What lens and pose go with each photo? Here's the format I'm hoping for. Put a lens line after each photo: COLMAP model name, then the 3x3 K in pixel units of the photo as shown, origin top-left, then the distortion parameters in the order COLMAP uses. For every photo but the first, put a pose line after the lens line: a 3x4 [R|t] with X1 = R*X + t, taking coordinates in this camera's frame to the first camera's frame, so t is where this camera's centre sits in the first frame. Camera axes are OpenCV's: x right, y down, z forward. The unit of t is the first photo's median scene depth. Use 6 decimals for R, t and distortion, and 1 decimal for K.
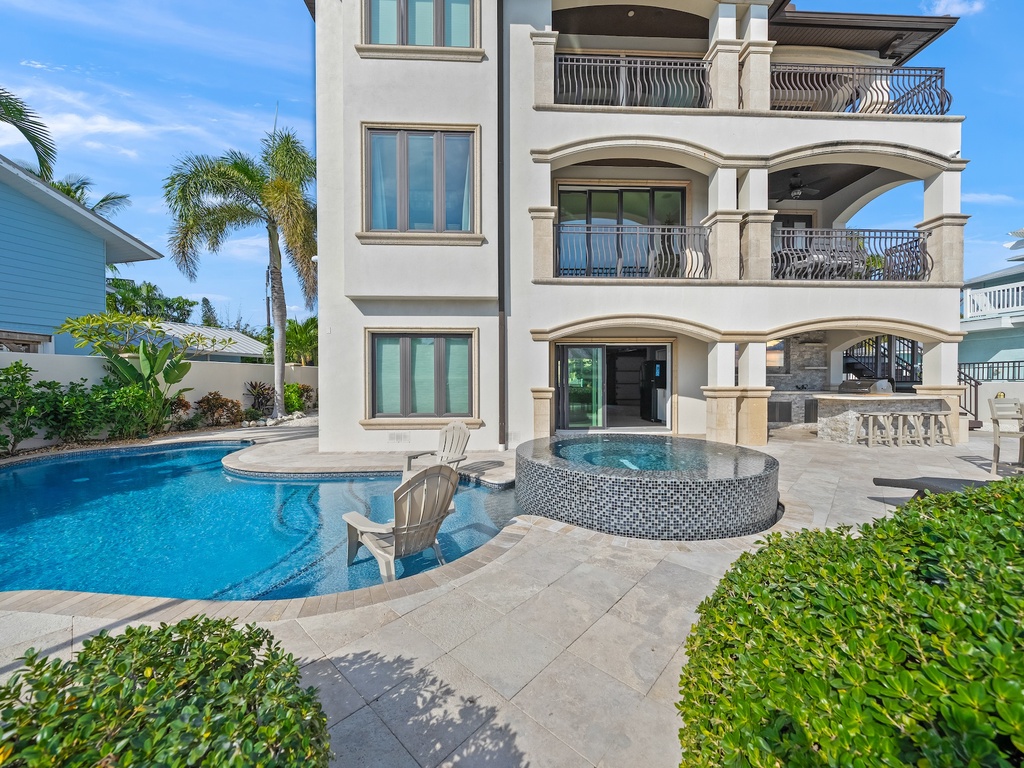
lens RADIAL K [[402.9, 0, 507.4], [0, 402.9, 386.0], [0, 0, 1]] dist [-0.000926, -0.000120]
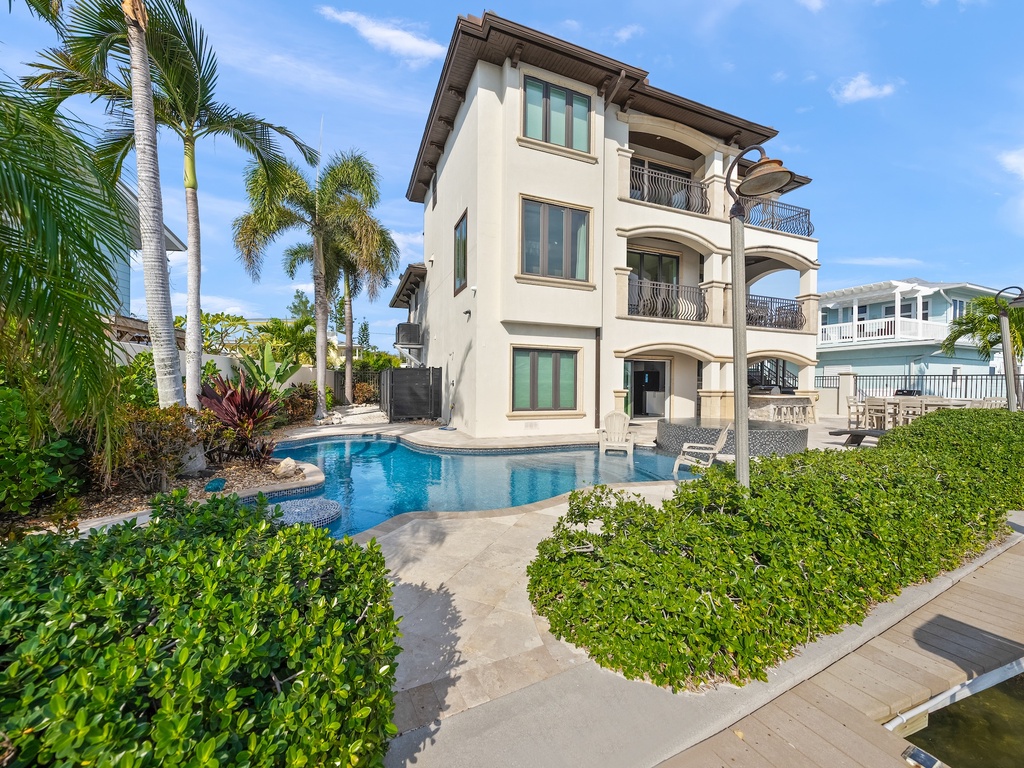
lens RADIAL K [[401.3, 0, 510.4], [0, 401.3, 387.7], [0, 0, 1]] dist [0.001453, 0.000066]
pose [[0.945589, 0.008401, 0.325256, -0.753215], [-0.007120, 0.999962, -0.005128, 0.007421], [-0.325287, 0.002533, 0.945612, -0.246954]]
